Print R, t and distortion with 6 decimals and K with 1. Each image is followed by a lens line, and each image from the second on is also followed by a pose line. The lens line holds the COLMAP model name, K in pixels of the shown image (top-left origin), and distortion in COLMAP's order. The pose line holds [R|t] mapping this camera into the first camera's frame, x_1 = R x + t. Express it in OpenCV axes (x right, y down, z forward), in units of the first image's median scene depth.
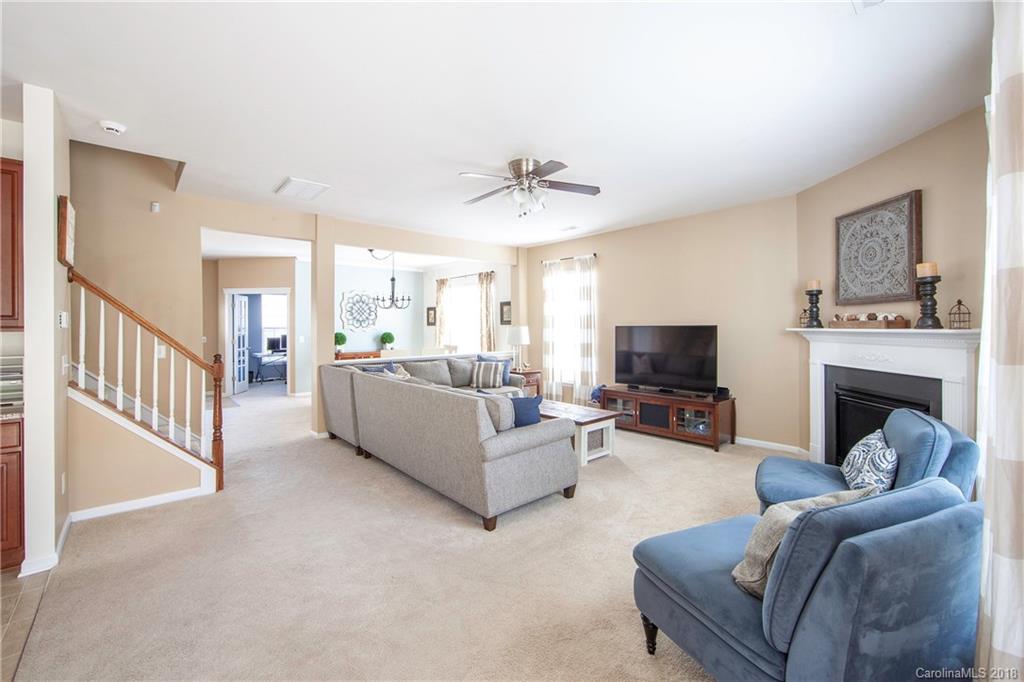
lens RADIAL K [[428.2, 0, 512.3], [0, 428.2, 326.3], [0, 0, 1]] dist [-0.000635, -0.000055]
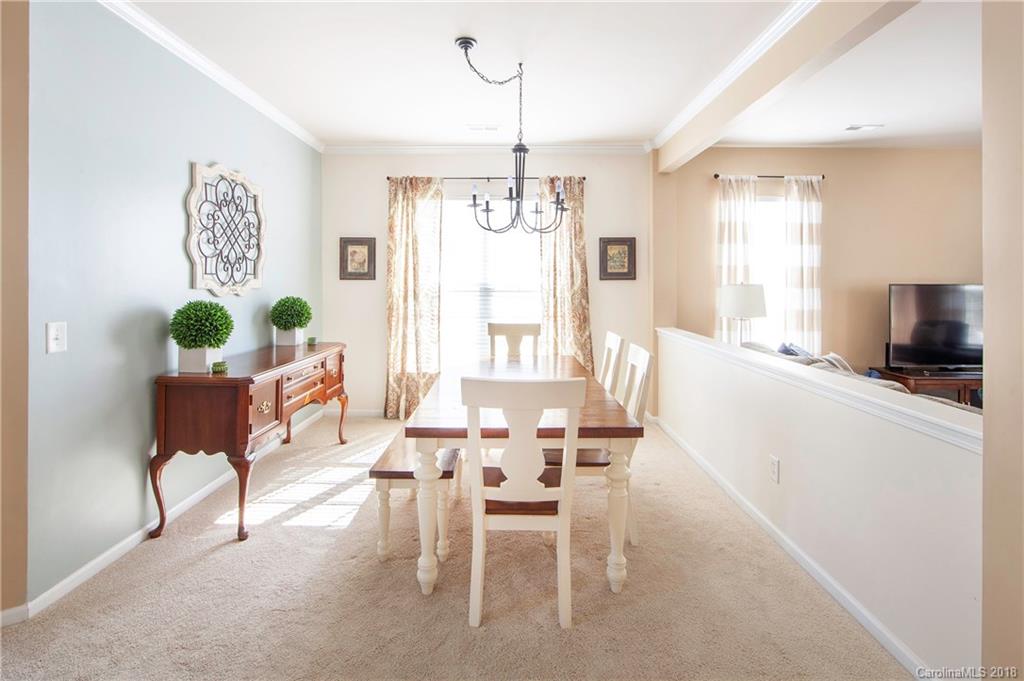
lens RADIAL K [[457.3, 0, 509.4], [0, 457.3, 281.8], [0, 0, 1]] dist [-0.002210, -0.000182]
pose [[0.671553, 0.007899, 0.740915, -0.537042], [-0.007285, 0.999965, -0.004058, 0.001380], [-0.740921, -0.002672, 0.671587, 0.715958]]
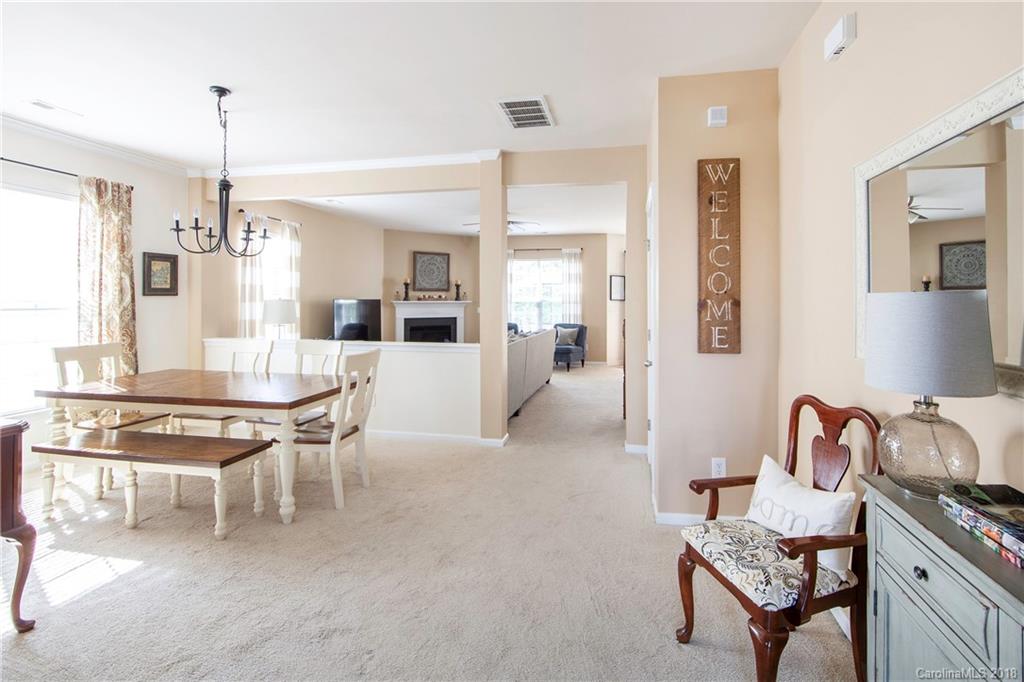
lens RADIAL K [[464.4, 0, 513.8], [0, 464.4, 298.4], [0, 0, 1]] dist [0.000041, 0.000080]
pose [[-0.563475, 0.006081, 0.826111, -0.760797], [0.000804, 0.999976, -0.006813, 0.003614], [-0.826133, -0.003175, -0.563467, 0.966534]]
